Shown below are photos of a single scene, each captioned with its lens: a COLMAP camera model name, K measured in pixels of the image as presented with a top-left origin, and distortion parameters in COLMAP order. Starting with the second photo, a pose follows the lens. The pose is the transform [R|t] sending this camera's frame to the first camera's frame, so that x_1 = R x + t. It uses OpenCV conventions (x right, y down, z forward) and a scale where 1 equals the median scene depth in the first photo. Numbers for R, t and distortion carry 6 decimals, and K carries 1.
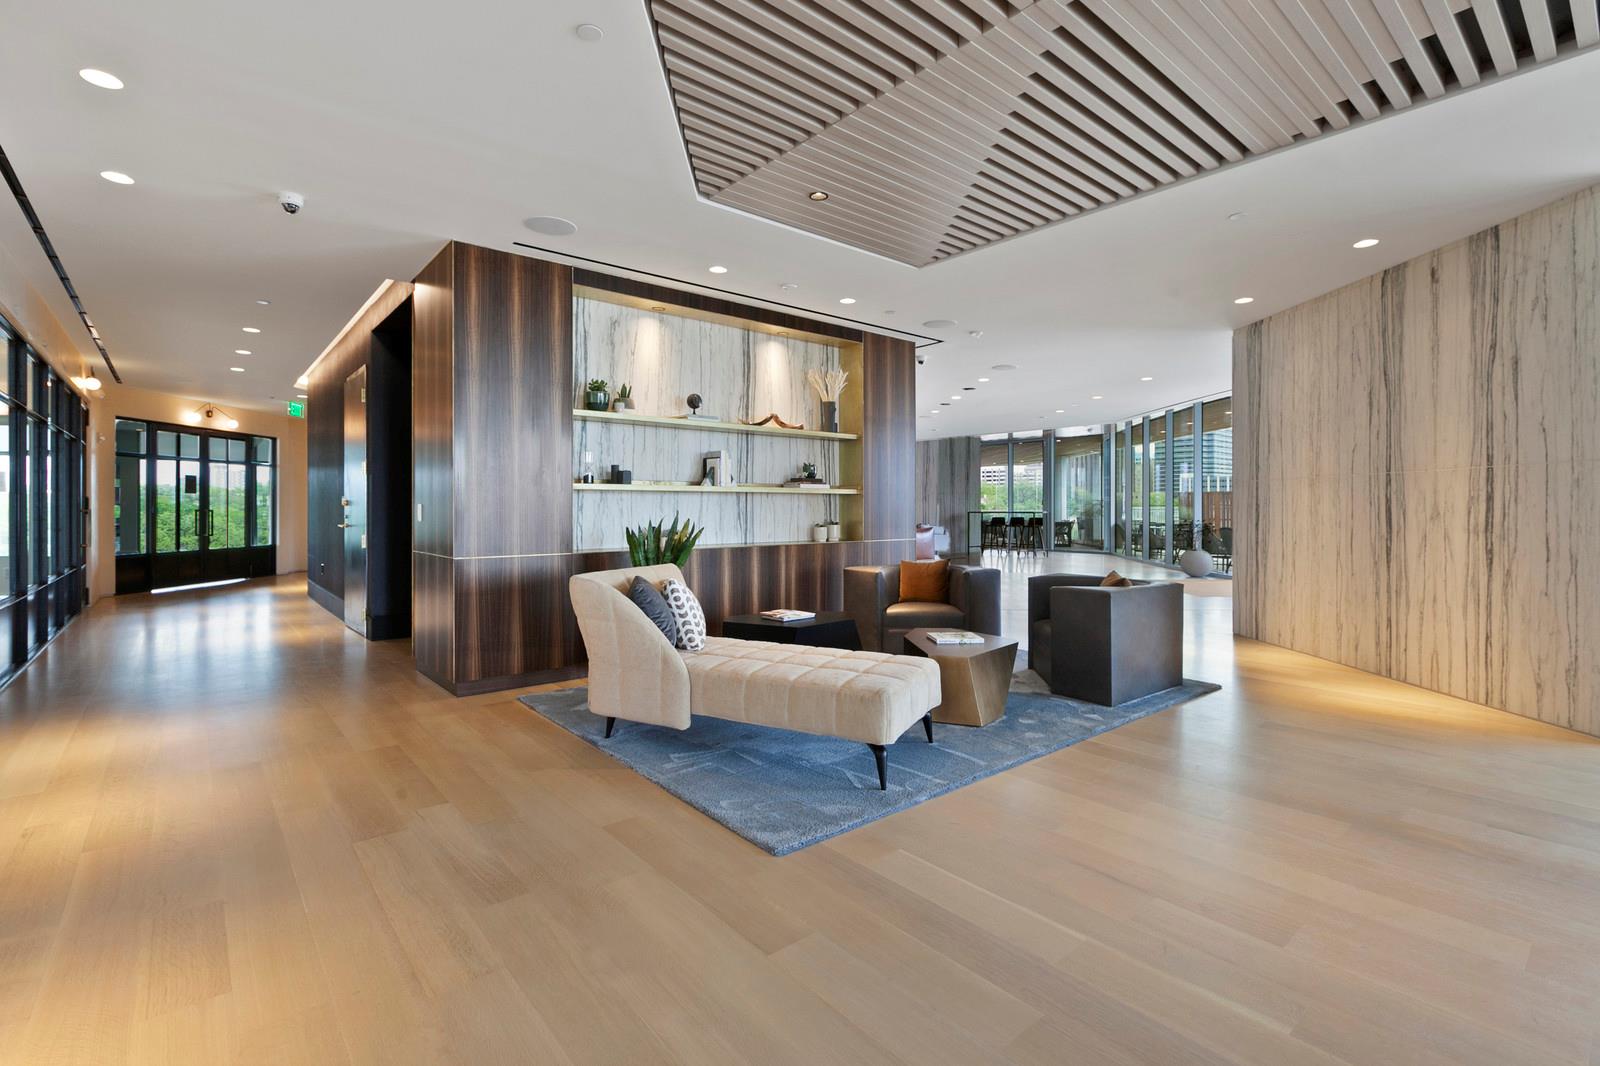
lens RADIAL K [[729.7, 0, 795.9], [0, 729.7, 511.3], [0, 0, 1]] dist [0.003183, -0.000197]
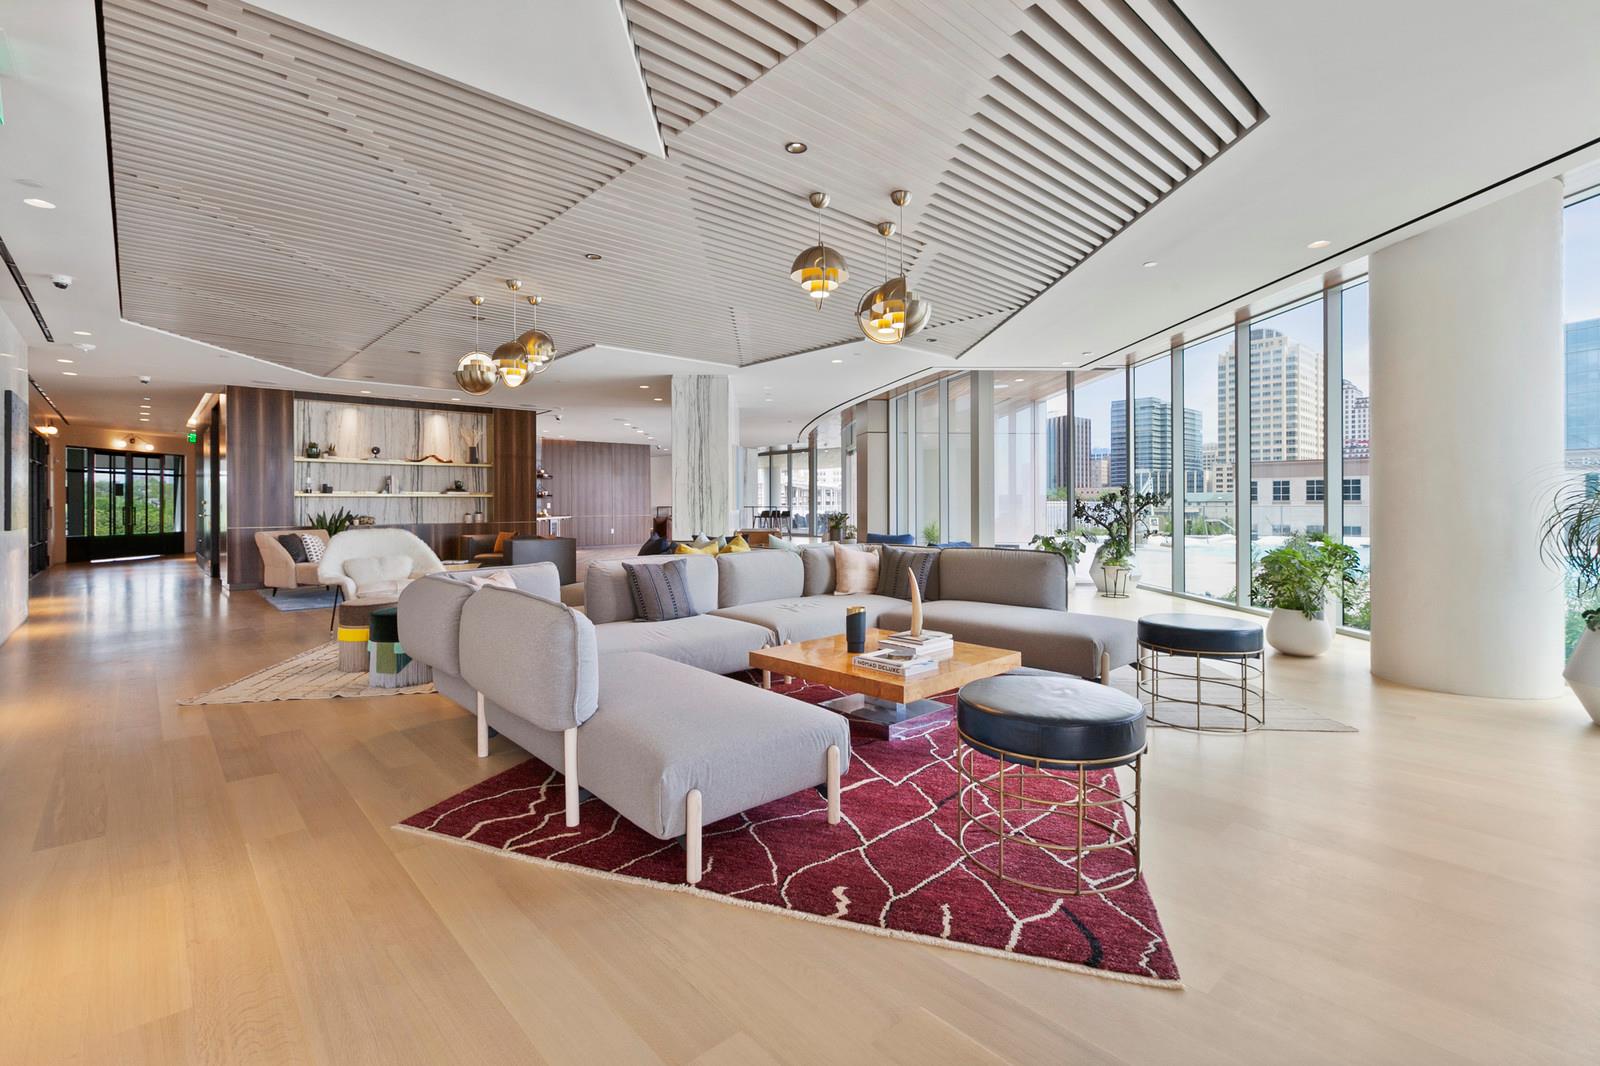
lens RADIAL K [[729.7, 0, 799.4], [0, 729.7, 508.7], [0, 0, 1]] dist [0.003183, -0.000197]
pose [[0.999114, -0.002056, 0.042025, 0.669539], [0.002125, 0.999996, -0.001599, 0.008107], [-0.042022, 0.001687, 0.999115, -0.738123]]
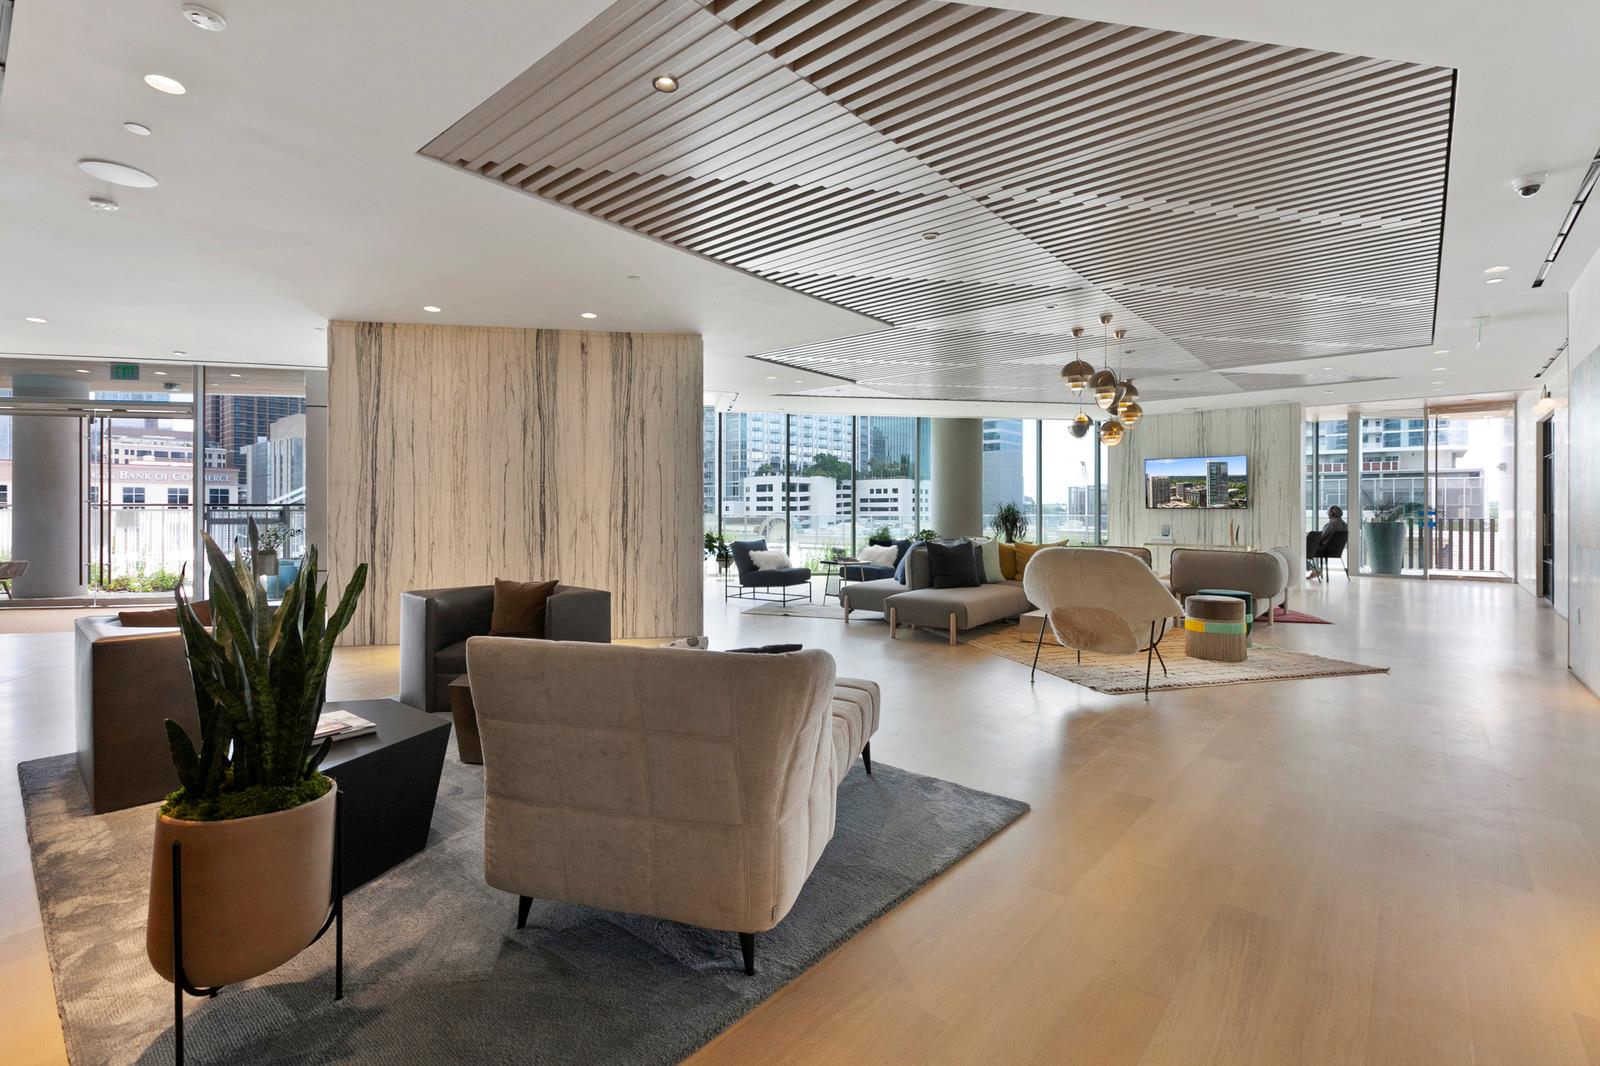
lens RADIAL K [[729.7, 0, 791.7], [0, 729.7, 508.5], [0, 0, 1]] dist [0.003183, -0.000197]
pose [[-0.162747, 0.003195, 0.986663, -0.566625], [0.003404, 0.999991, -0.002677, -0.004966], [-0.986662, 0.002923, -0.162756, 0.789631]]
